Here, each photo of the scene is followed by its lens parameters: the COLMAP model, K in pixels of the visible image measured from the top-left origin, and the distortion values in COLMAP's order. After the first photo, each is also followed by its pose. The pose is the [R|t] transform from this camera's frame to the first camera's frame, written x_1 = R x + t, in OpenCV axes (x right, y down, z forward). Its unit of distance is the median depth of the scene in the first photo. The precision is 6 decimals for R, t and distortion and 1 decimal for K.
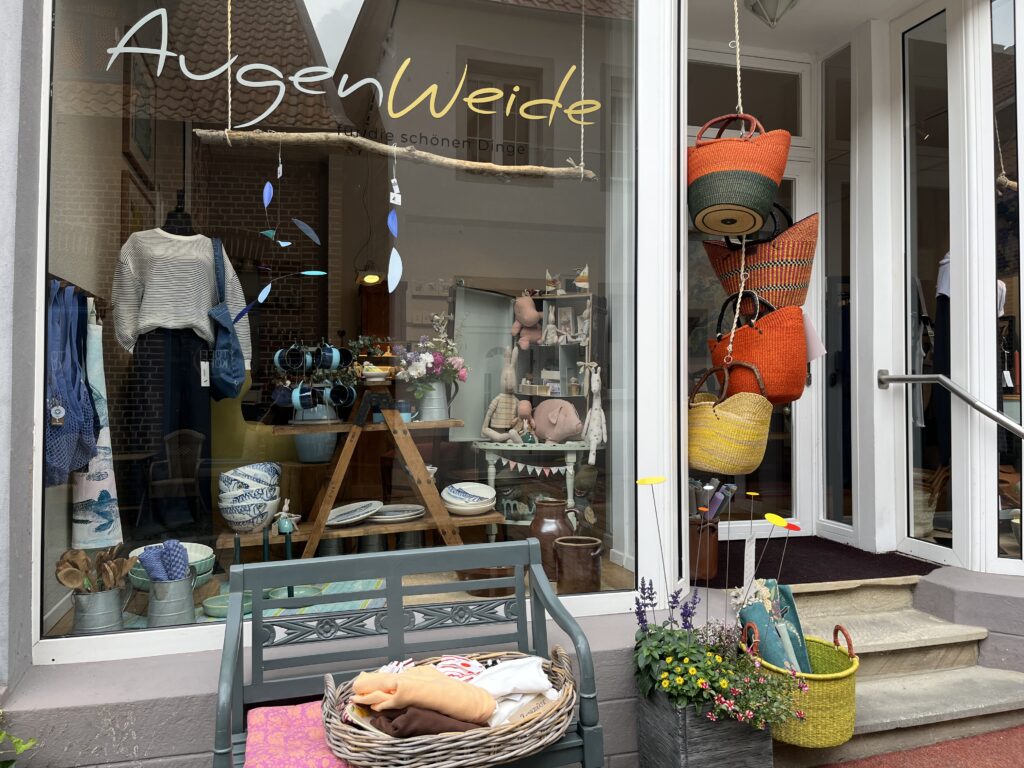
lens RADIAL K [[781.3, 0, 511.1], [0, 781.3, 376.5], [0, 0, 1]] dist [0.006101, -0.030763]
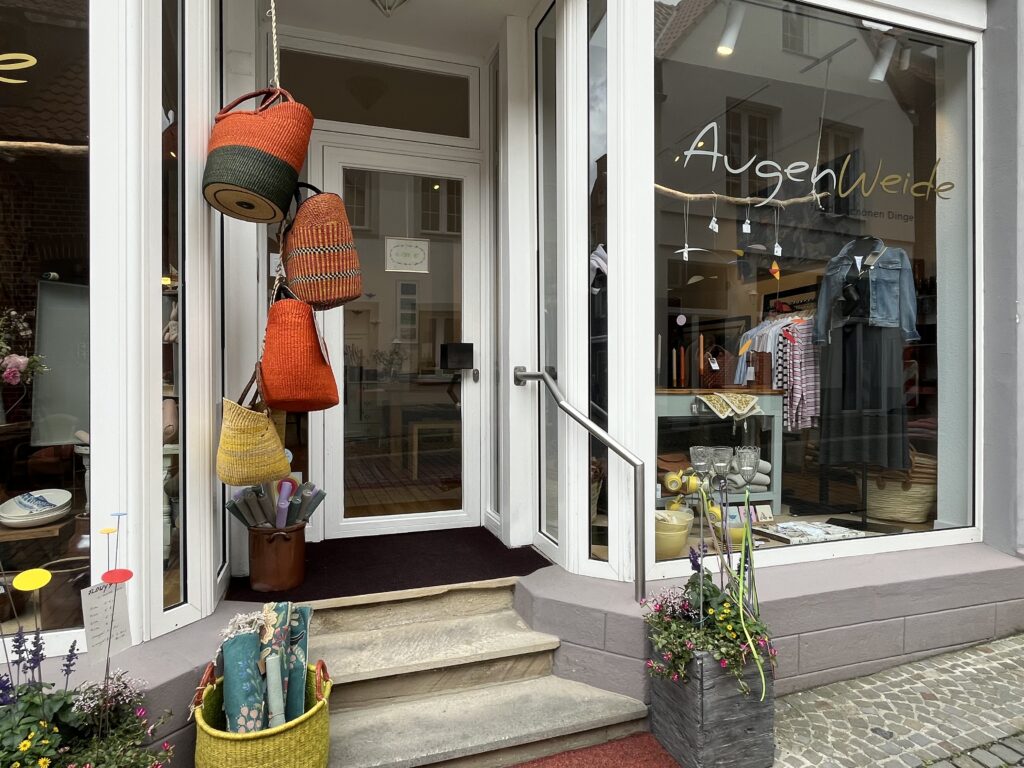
lens RADIAL K [[586.9, 0, 511.1], [0, 586.9, 387.0], [0, 0, 1]] dist [-0.004070, 0.000119]
pose [[0.998958, -0.010277, 0.044475, 0.520130], [0.008967, 0.999523, 0.029559, -0.006417], [-0.044757, -0.029129, 0.998573, 0.287928]]
